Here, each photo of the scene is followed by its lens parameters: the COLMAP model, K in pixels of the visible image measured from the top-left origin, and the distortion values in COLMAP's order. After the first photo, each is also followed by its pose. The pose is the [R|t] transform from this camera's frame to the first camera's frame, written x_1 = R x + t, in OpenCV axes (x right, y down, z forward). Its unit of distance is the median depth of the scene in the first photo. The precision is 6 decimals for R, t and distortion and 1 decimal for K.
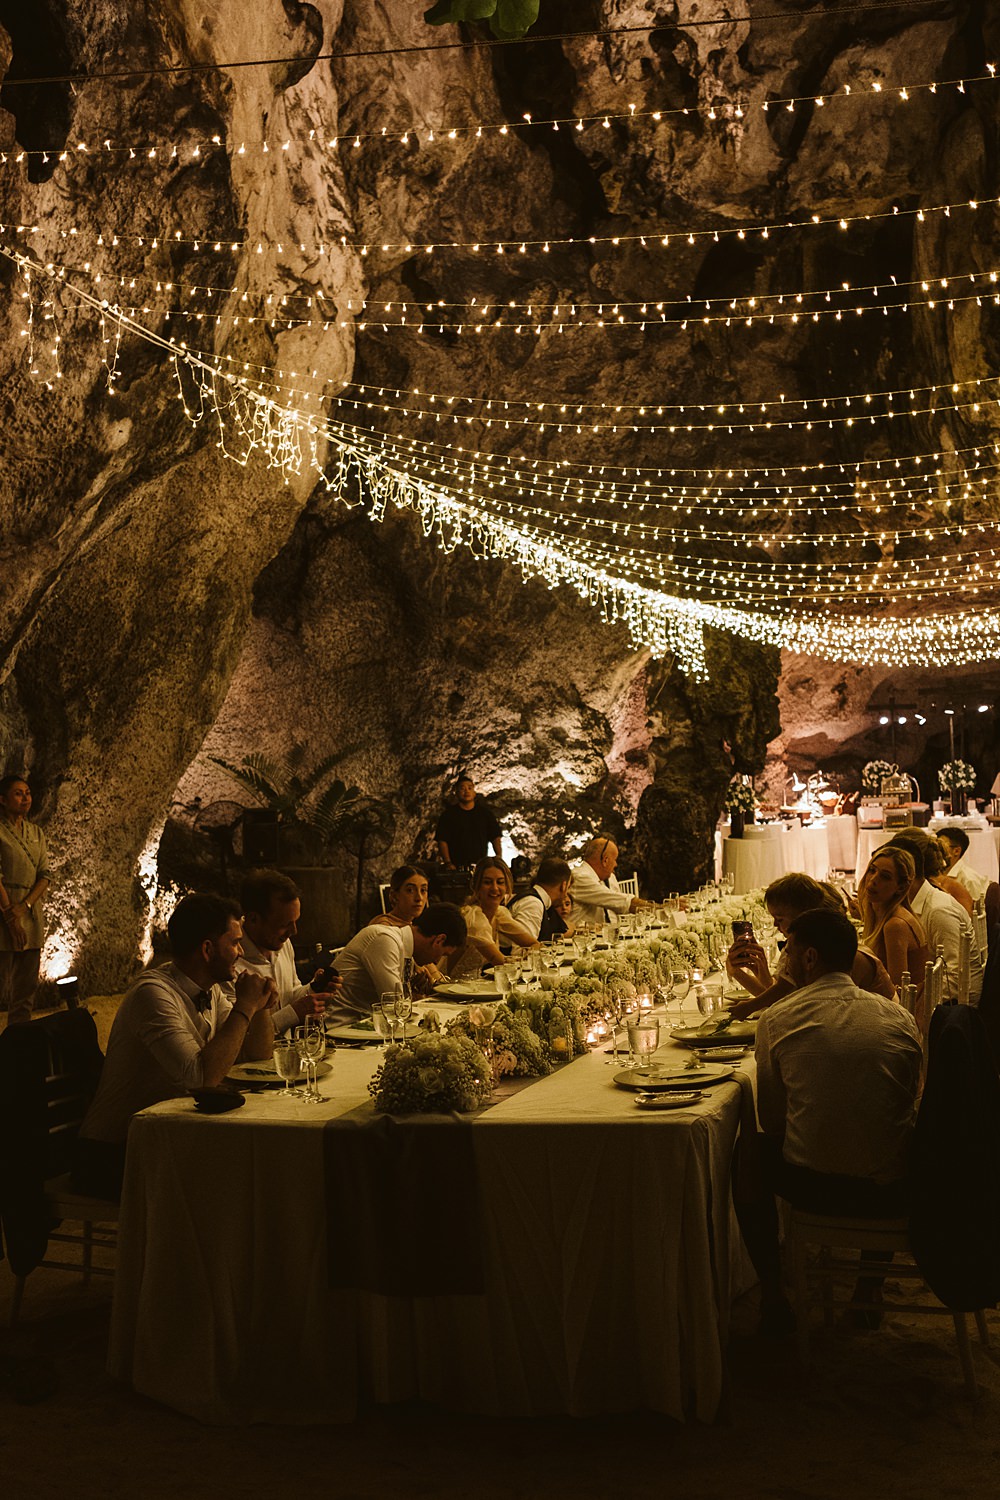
lens RADIAL K [[1437.0, 0, 500.0], [0, 1437.0, 750.0], [0, 0, 1]] dist [-0.075150, 0.186488]
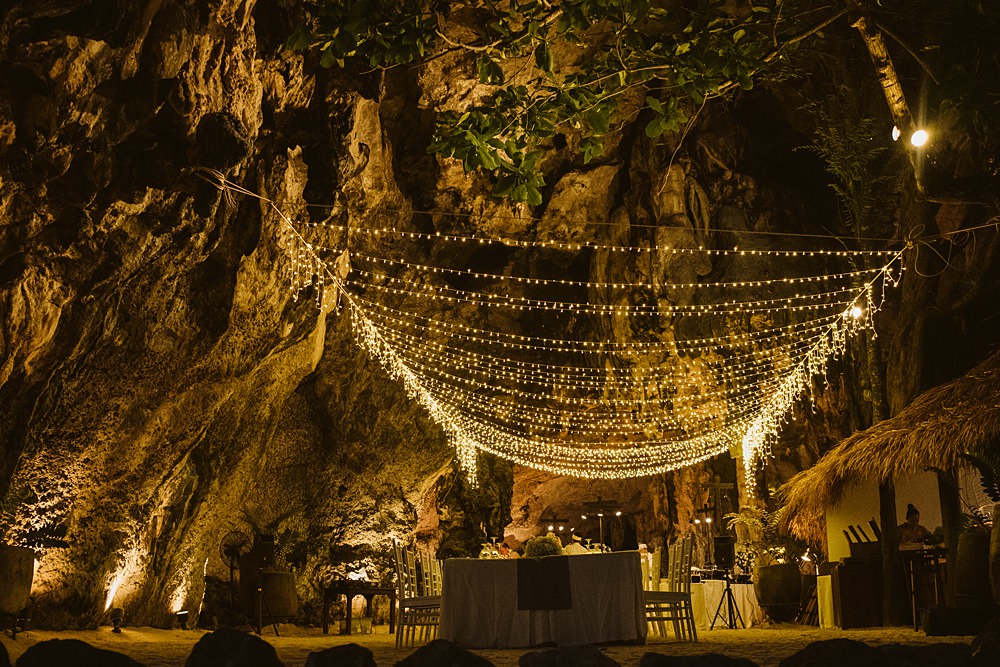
lens RADIAL K [[958.0, 0, 504.5], [0, 958.0, 392.1], [0, 0, 1]] dist [-0.075150, 0.186488]
pose [[0.969492, 0.074365, 0.233571, -0.121483], [-0.032342, 0.983347, -0.178839, 0.050886], [-0.242981, 0.165829, 0.955752, -0.189304]]
